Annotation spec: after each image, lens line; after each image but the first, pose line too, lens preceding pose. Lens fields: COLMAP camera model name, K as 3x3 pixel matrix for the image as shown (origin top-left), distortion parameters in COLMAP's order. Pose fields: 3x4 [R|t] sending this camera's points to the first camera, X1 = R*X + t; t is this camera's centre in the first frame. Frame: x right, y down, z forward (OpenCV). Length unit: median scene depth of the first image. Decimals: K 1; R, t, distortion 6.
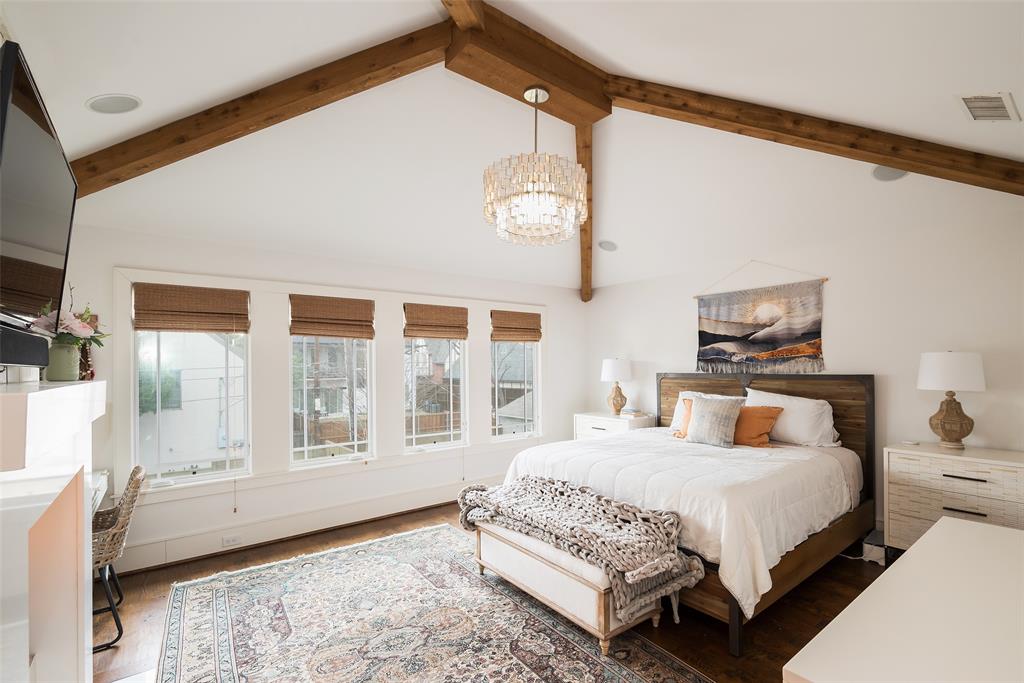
lens RADIAL K [[427.3, 0, 511.7], [0, 427.3, 372.0], [0, 0, 1]] dist [0.000328, 0.000075]
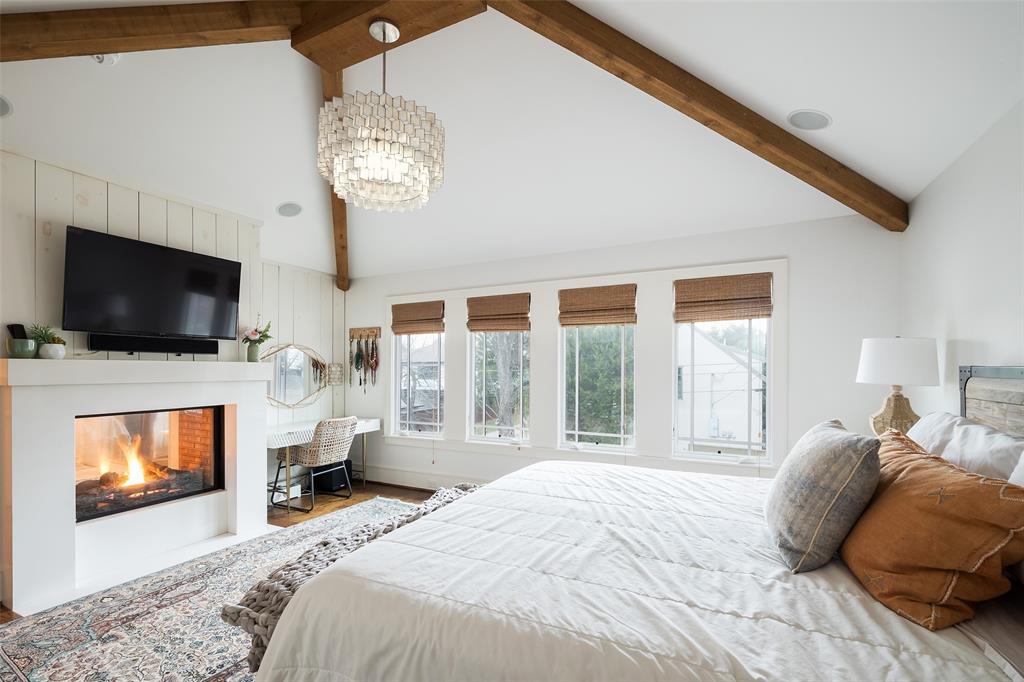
lens RADIAL K [[454.3, 0, 511.8], [0, 454.3, 360.9], [0, 0, 1]] dist [-0.000580, 0.000011]
pose [[0.464332, 0.010583, -0.885598, 0.612154], [-0.003975, 0.999943, 0.009865, -0.013369], [0.885652, -0.001061, 0.464348, 0.444344]]
